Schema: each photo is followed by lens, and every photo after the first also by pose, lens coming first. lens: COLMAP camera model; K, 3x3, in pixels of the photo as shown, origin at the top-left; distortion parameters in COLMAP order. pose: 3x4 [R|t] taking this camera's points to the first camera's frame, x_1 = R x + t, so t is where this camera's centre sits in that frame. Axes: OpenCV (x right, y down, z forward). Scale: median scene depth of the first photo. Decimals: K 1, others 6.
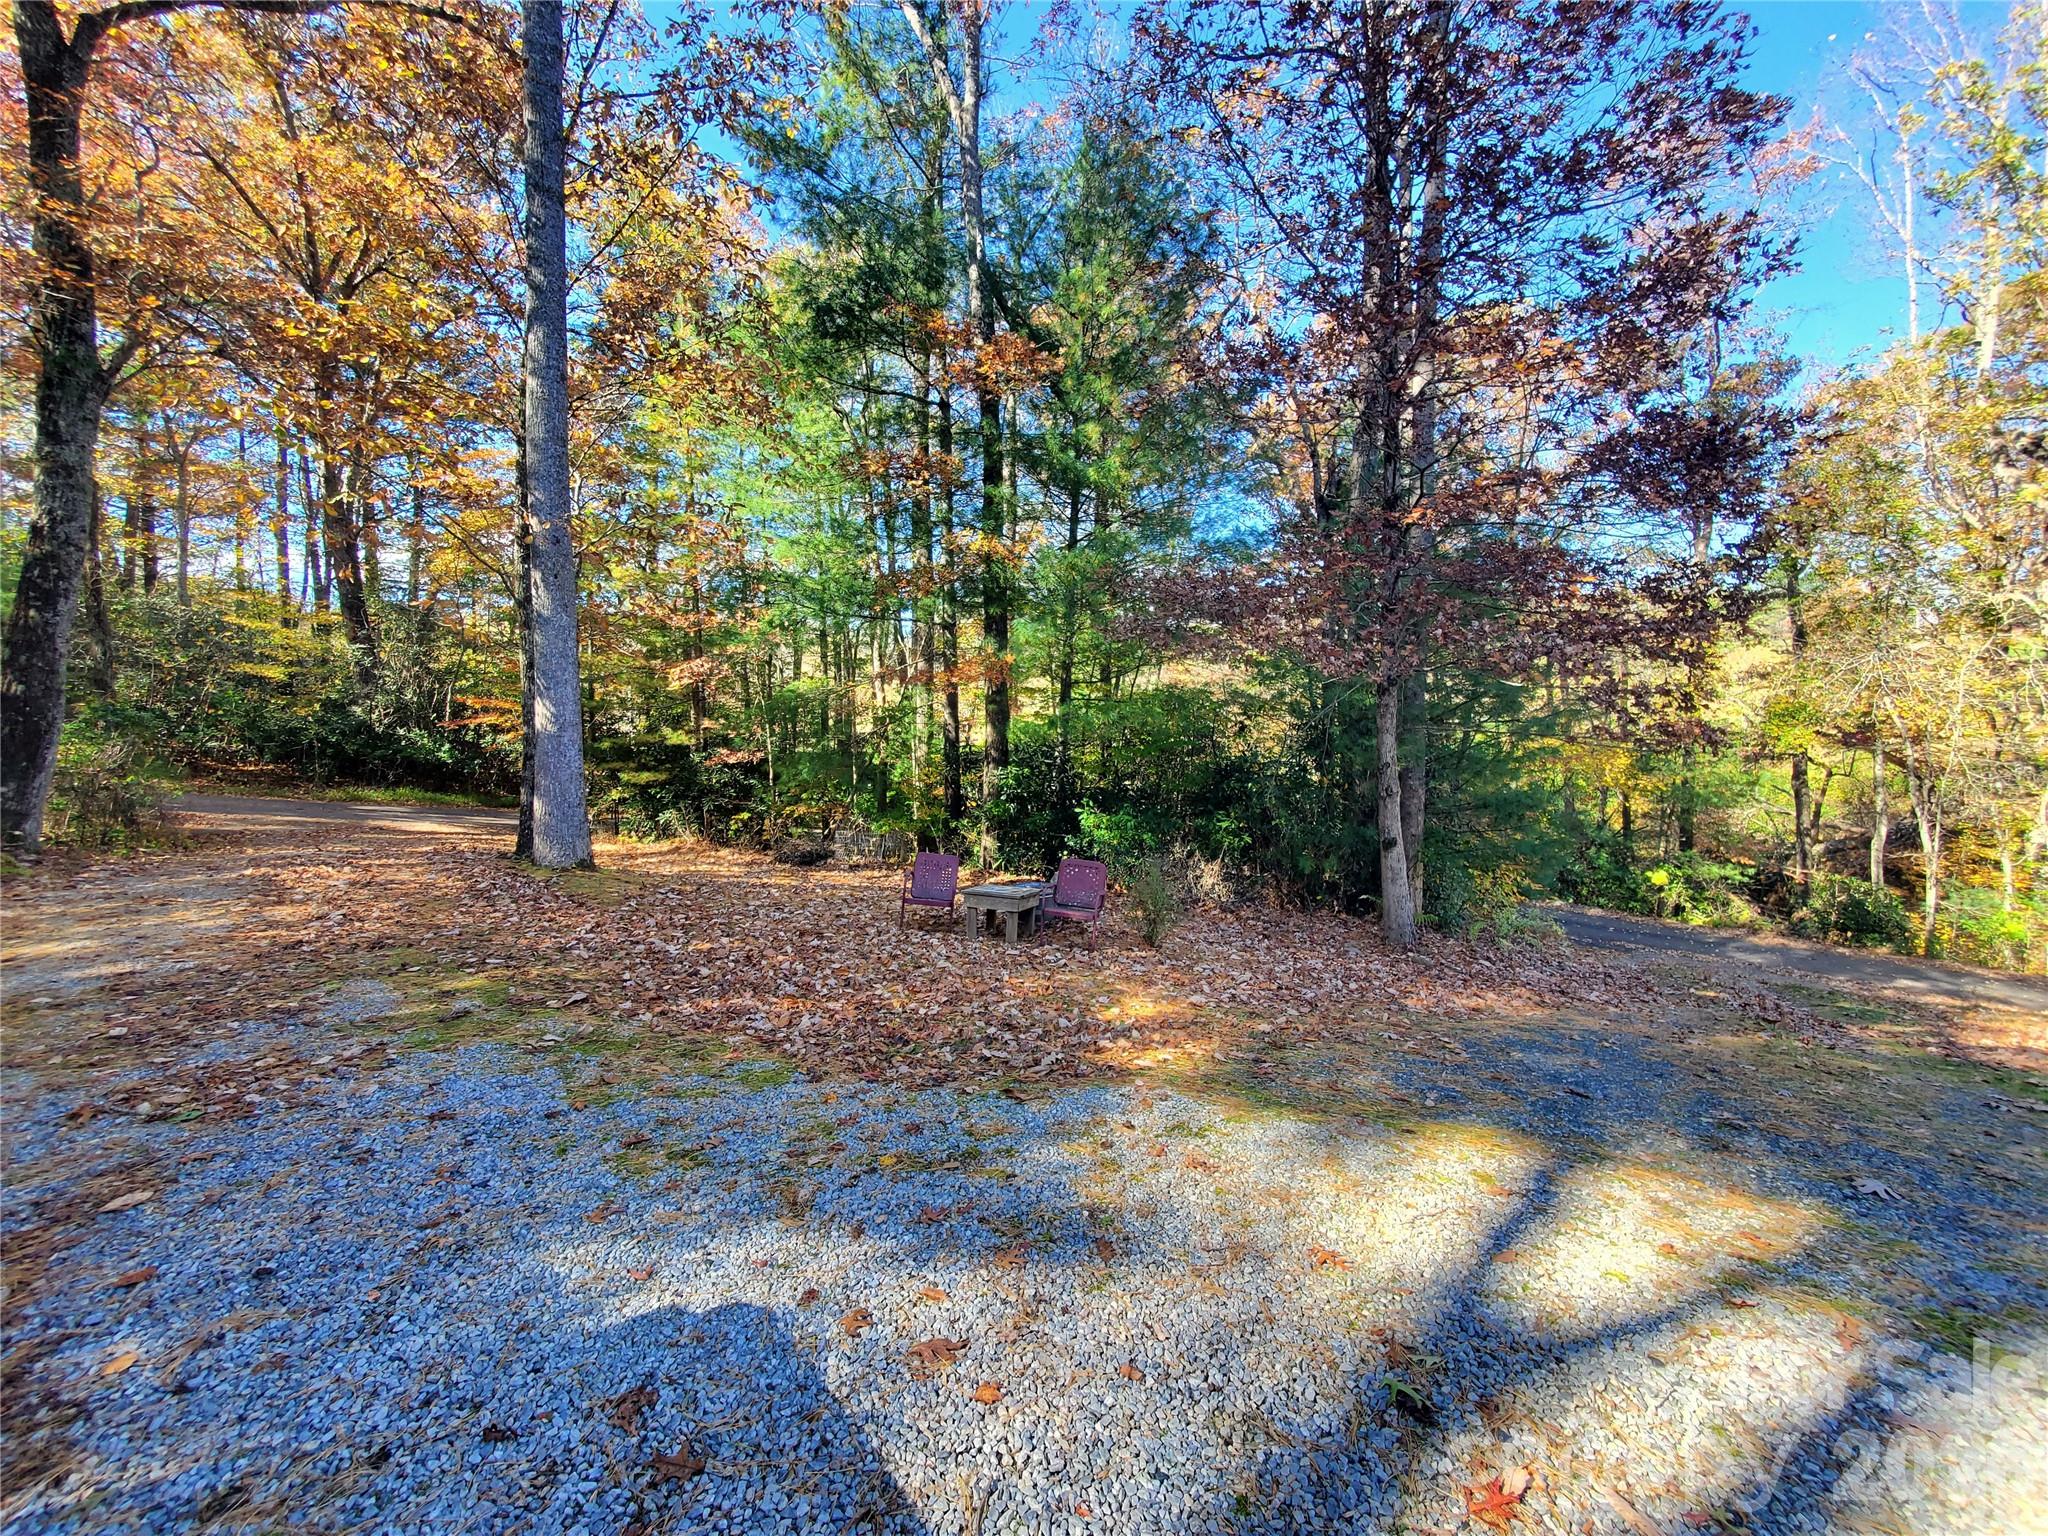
lens RADIAL K [[822.6, 0, 1024.0], [0, 822.6, 768.0], [0, 0, 1]] dist [-0.000450, 0.000081]
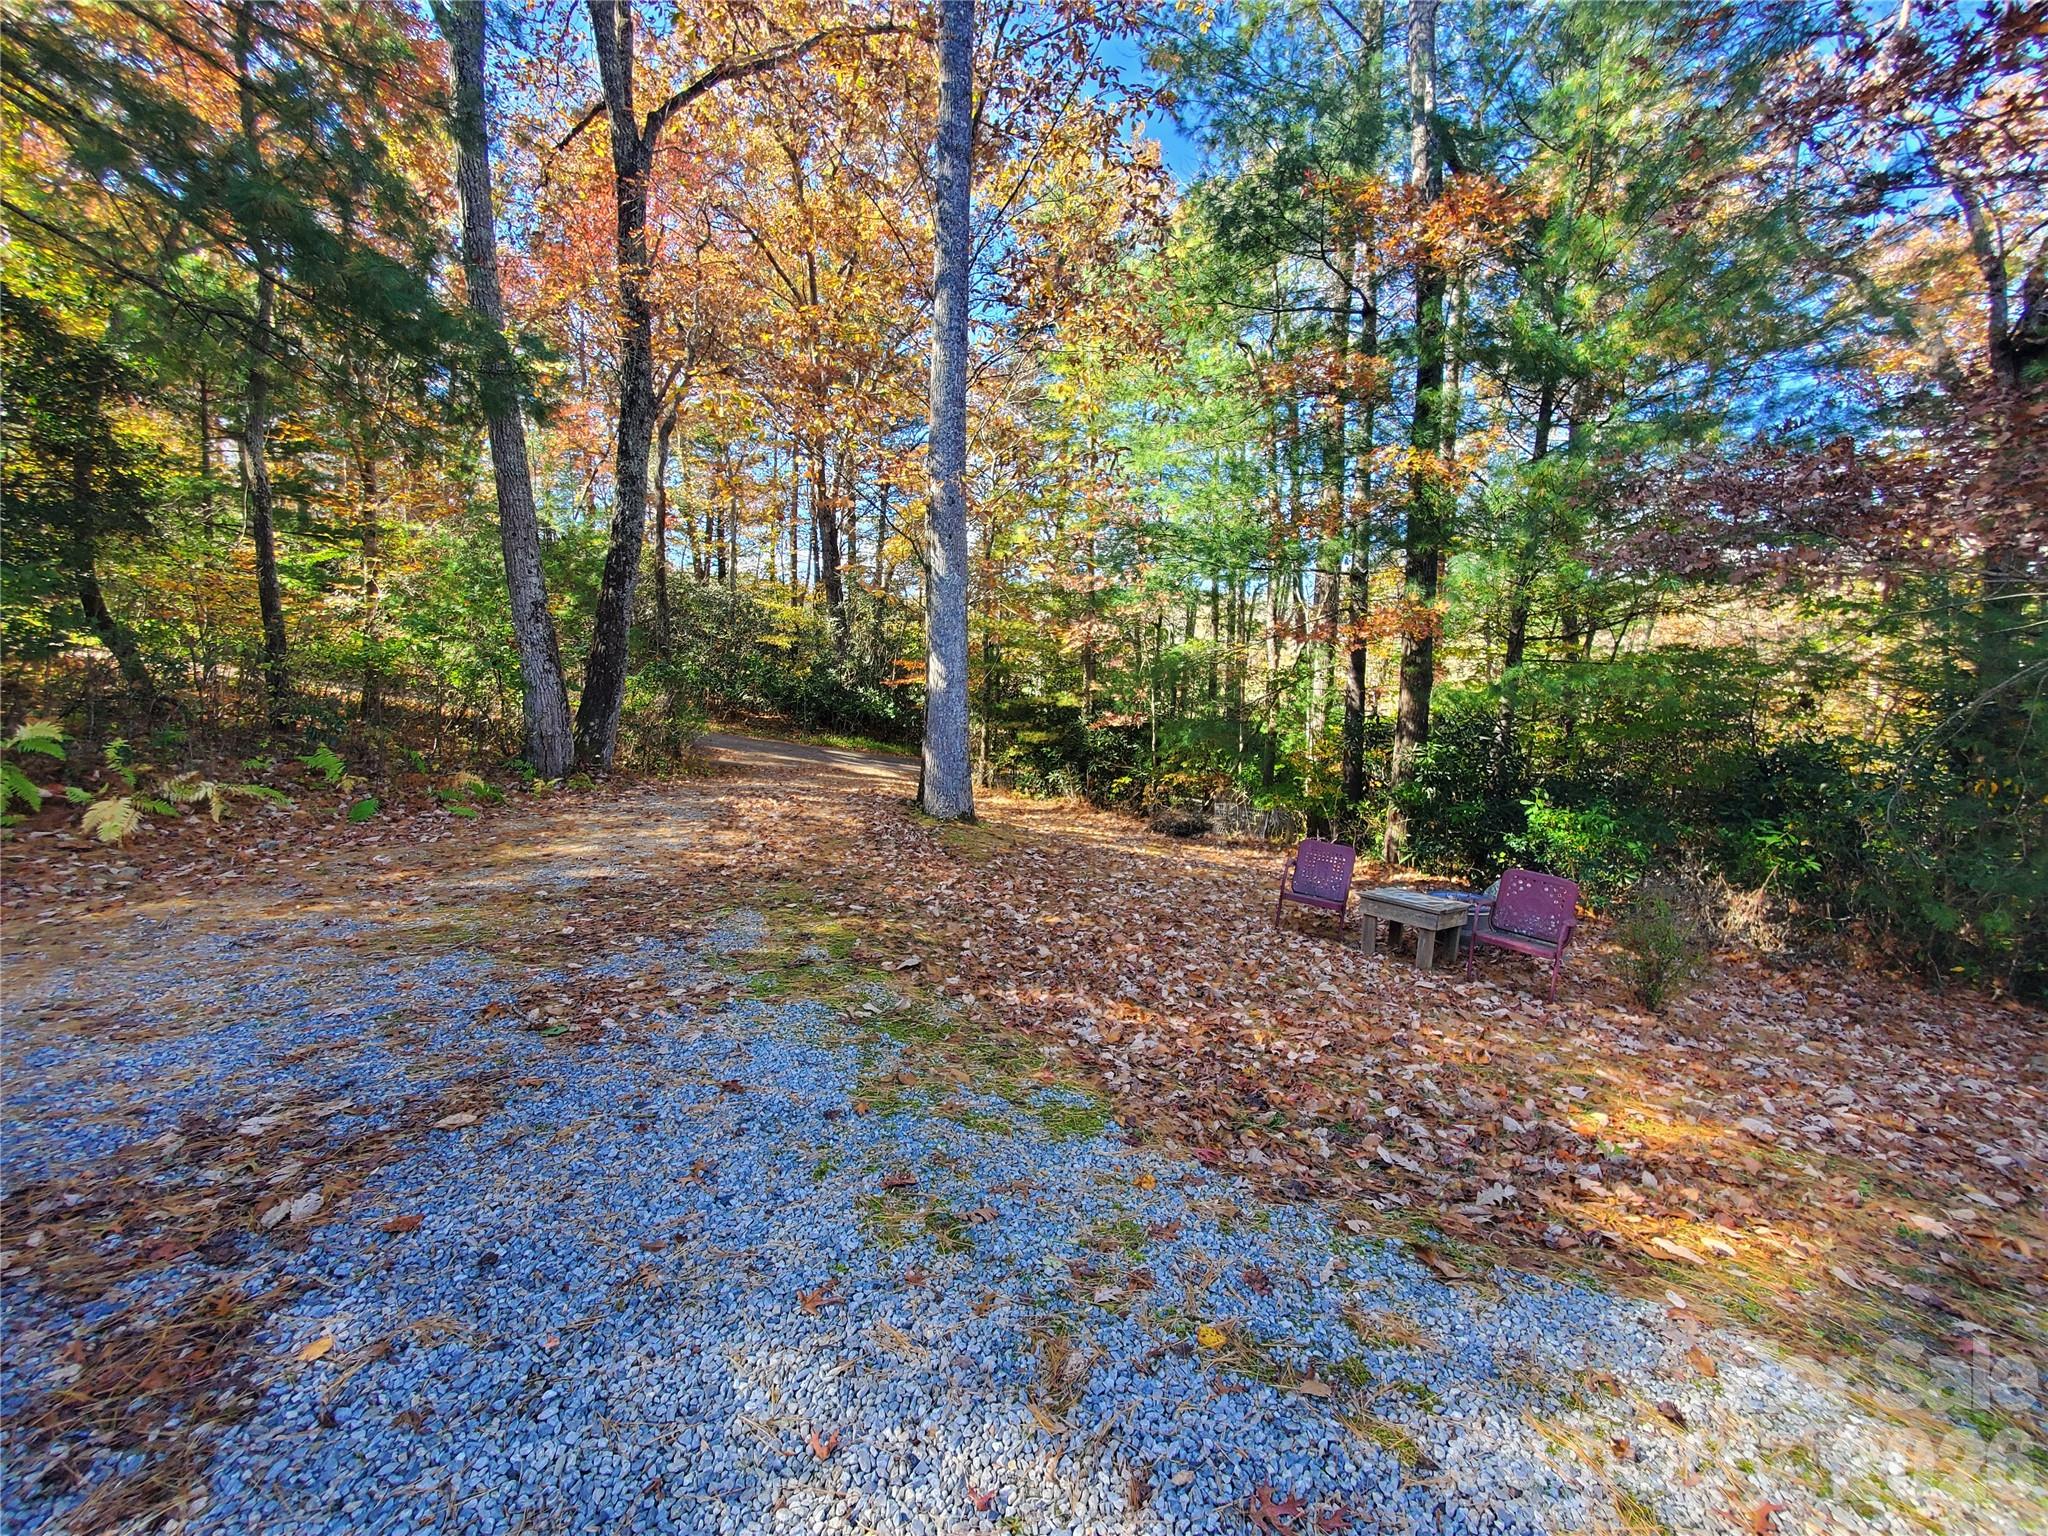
lens RADIAL K [[816.7, 0, 1018.1], [0, 816.7, 761.2], [0, 0, 1]] dist [0.001442, -0.000677]
pose [[0.887589, 0.057049, -0.457090, -0.009629], [-0.043726, 0.998255, 0.039684, 0.003264], [0.458556, -0.015236, 0.888535, 0.107596]]
